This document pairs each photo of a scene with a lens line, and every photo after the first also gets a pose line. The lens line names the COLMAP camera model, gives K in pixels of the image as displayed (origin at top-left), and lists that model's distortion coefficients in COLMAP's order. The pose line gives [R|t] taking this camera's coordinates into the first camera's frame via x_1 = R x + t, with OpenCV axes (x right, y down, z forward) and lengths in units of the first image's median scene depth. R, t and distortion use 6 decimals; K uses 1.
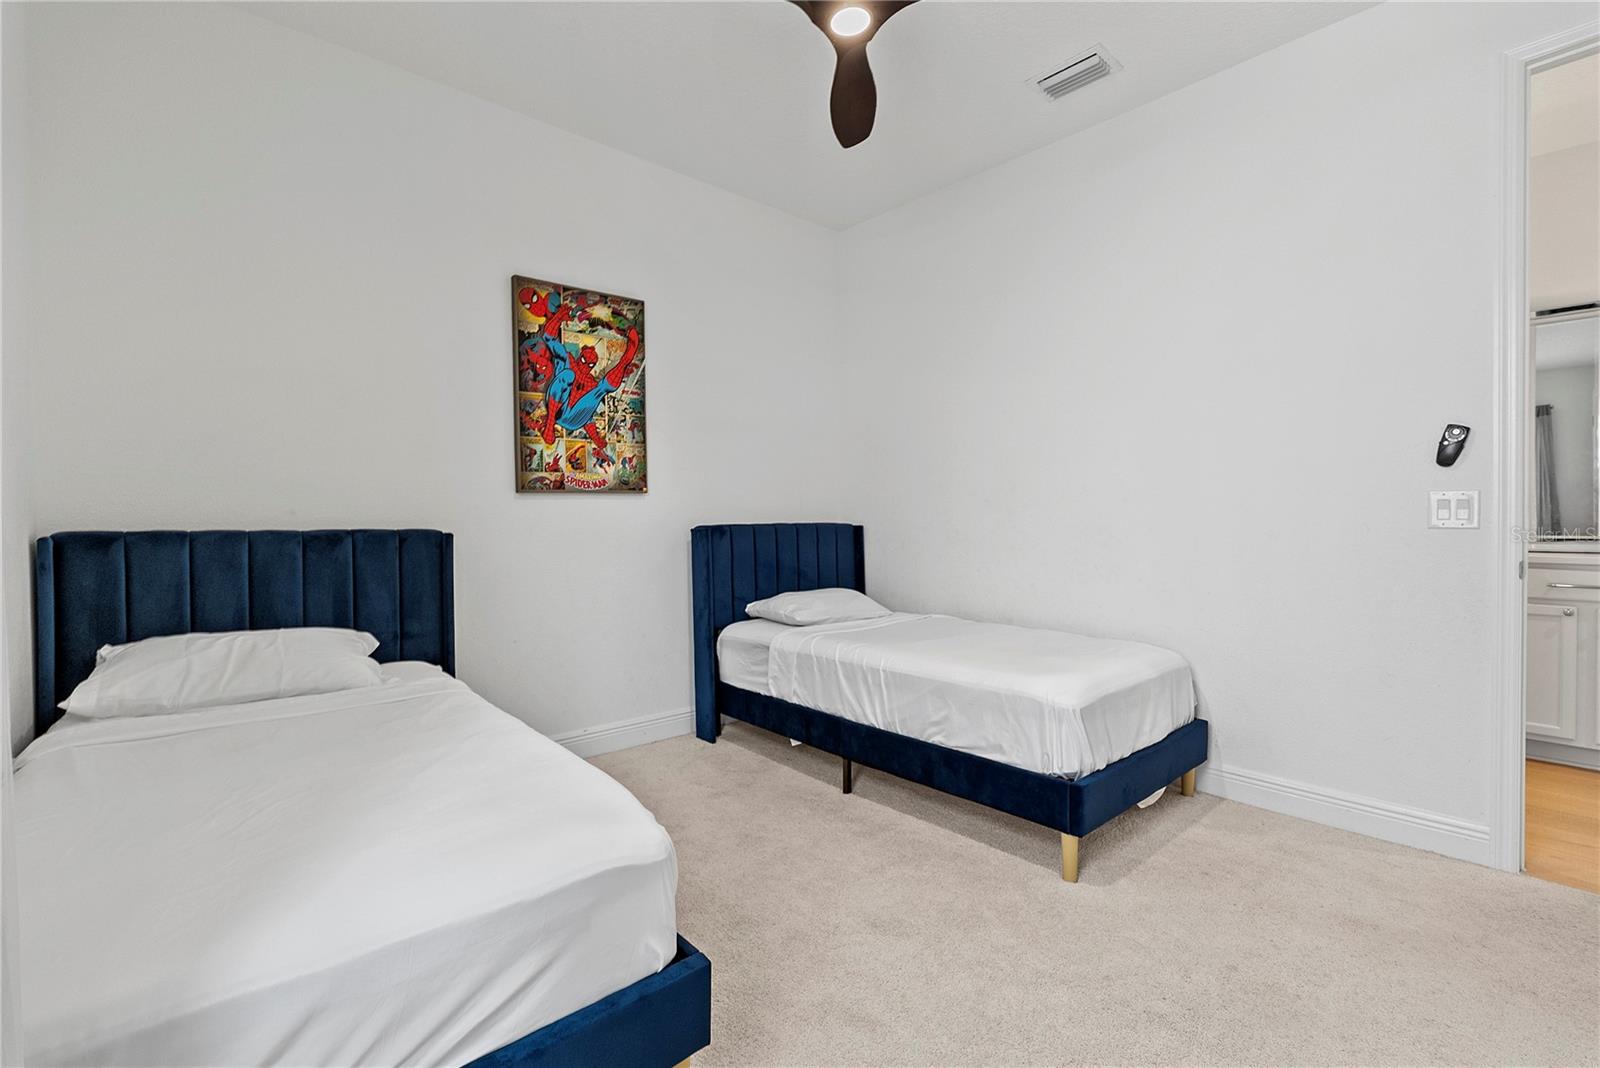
lens RADIAL K [[717.5, 0, 801.0], [0, 717.5, 517.7], [0, 0, 1]] dist [-0.004572, -0.000025]
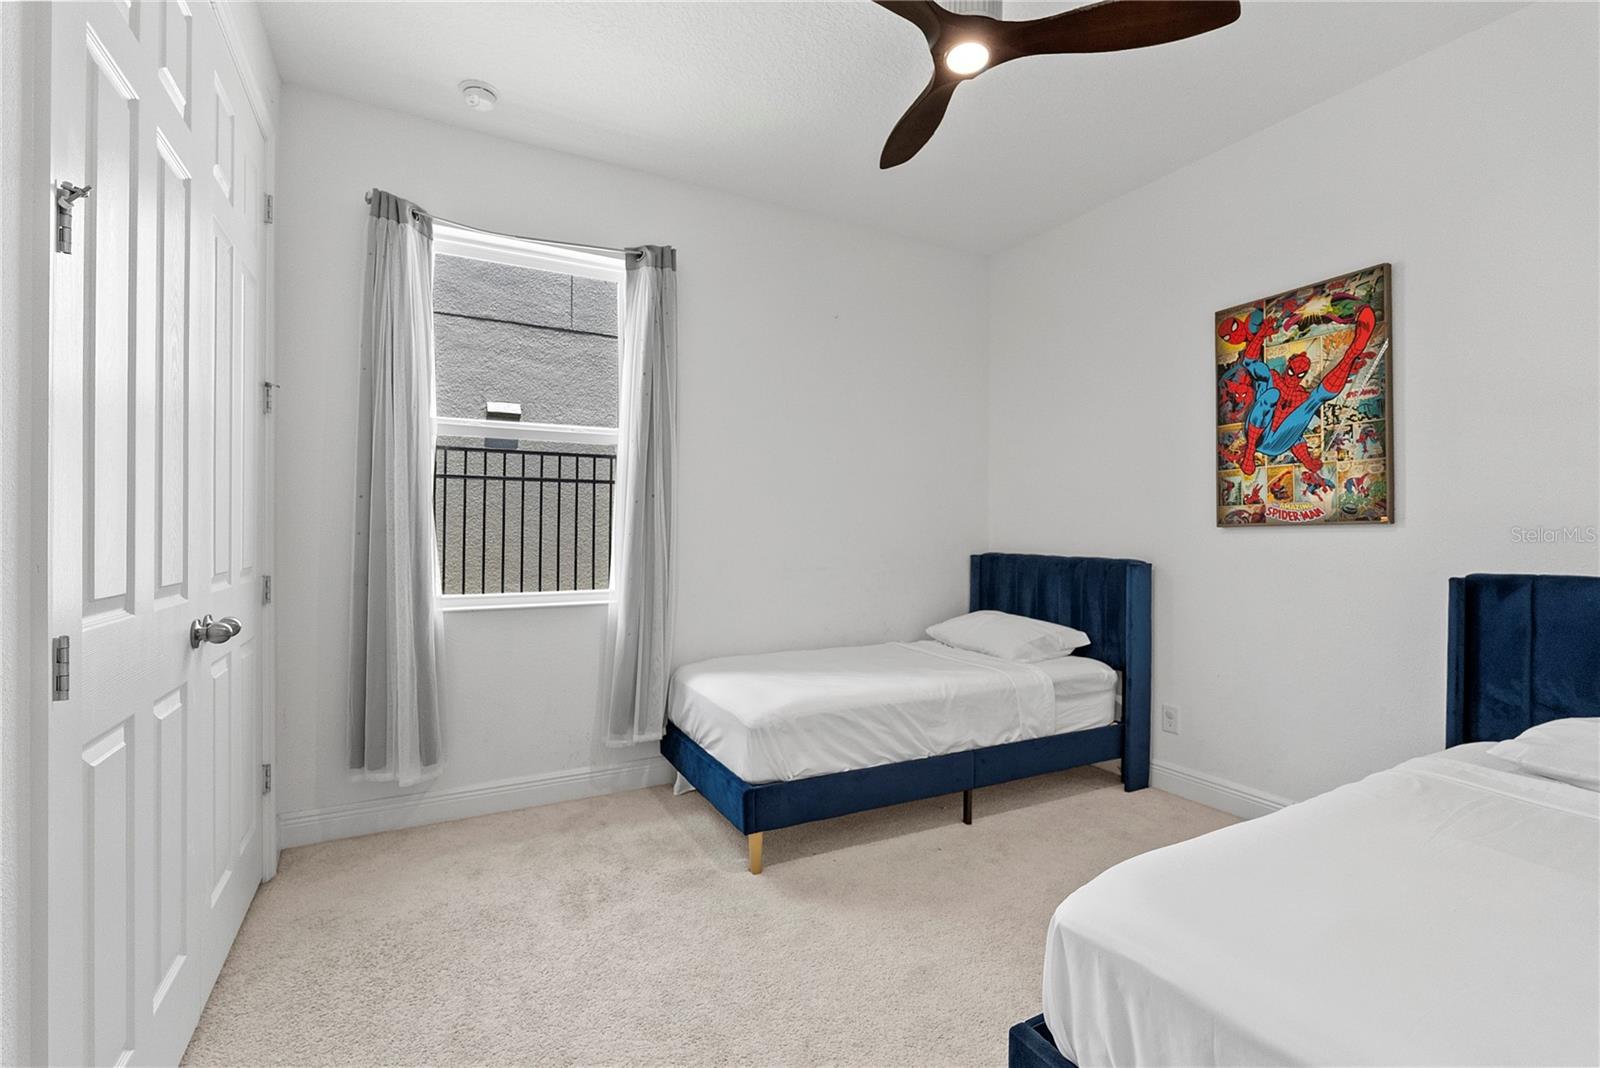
lens RADIAL K [[717.5, 0, 800.6], [0, 717.5, 541.1], [0, 0, 1]] dist [-0.004572, -0.000025]
pose [[-0.240586, -0.004445, -0.970618, 0.680698], [-0.030995, 0.999515, 0.003106, -0.000900], [0.970133, 0.030831, -0.240607, 0.646199]]
